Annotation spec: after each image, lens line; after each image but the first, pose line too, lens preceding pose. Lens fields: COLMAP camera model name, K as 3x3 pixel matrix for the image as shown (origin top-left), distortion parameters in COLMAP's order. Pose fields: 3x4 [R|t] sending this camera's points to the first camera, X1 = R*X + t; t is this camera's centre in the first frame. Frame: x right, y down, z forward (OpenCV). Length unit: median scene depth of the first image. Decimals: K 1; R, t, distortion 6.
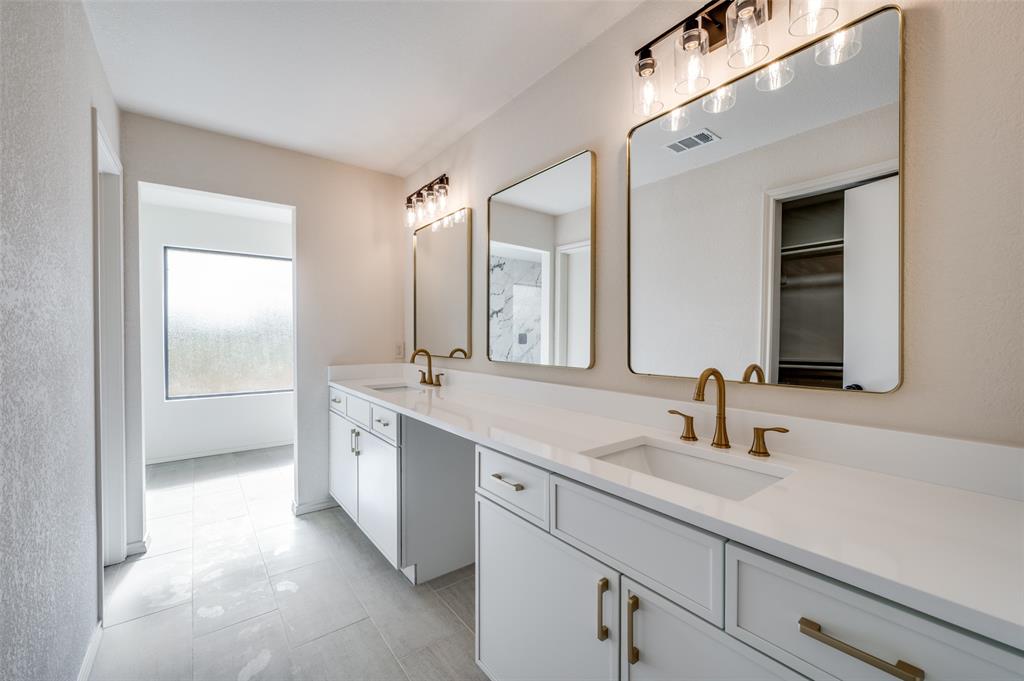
lens RADIAL K [[399.3, 0, 512.5], [0, 399.3, 338.8], [0, 0, 1]] dist [-0.000911, 0.000038]
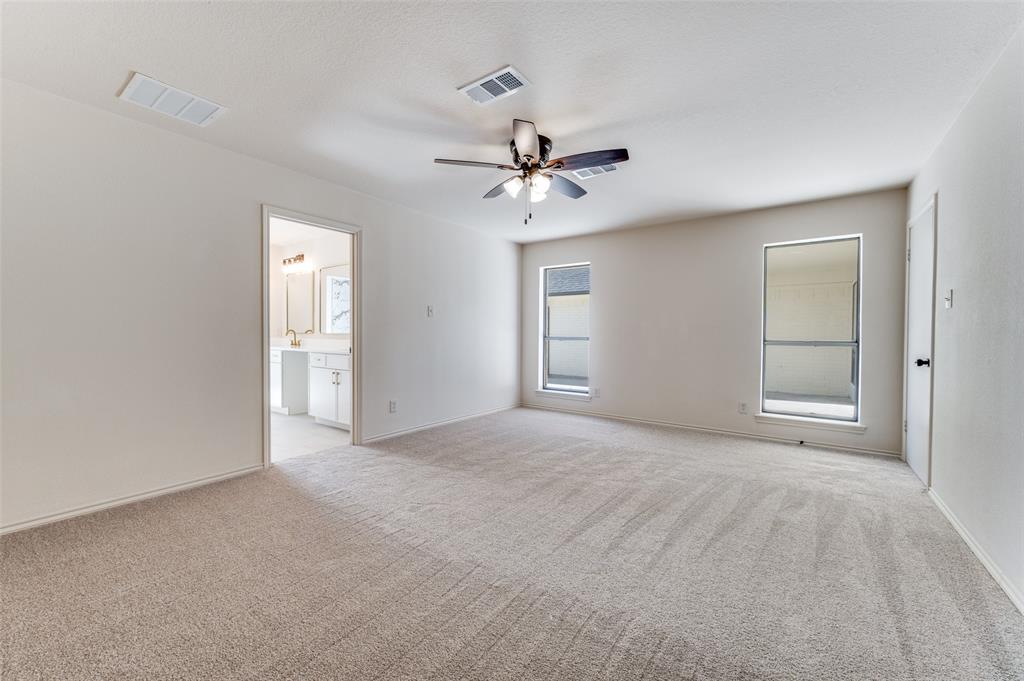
lens RADIAL K [[399.3, 0, 511.8], [0, 399.3, 338.8], [0, 0, 1]] dist [-0.000911, 0.000038]
pose [[0.960127, 0.000931, 0.279562, 0.354746], [-0.002422, 0.999985, 0.004987, 0.065770], [-0.279553, -0.005465, 0.960115, -1.579098]]
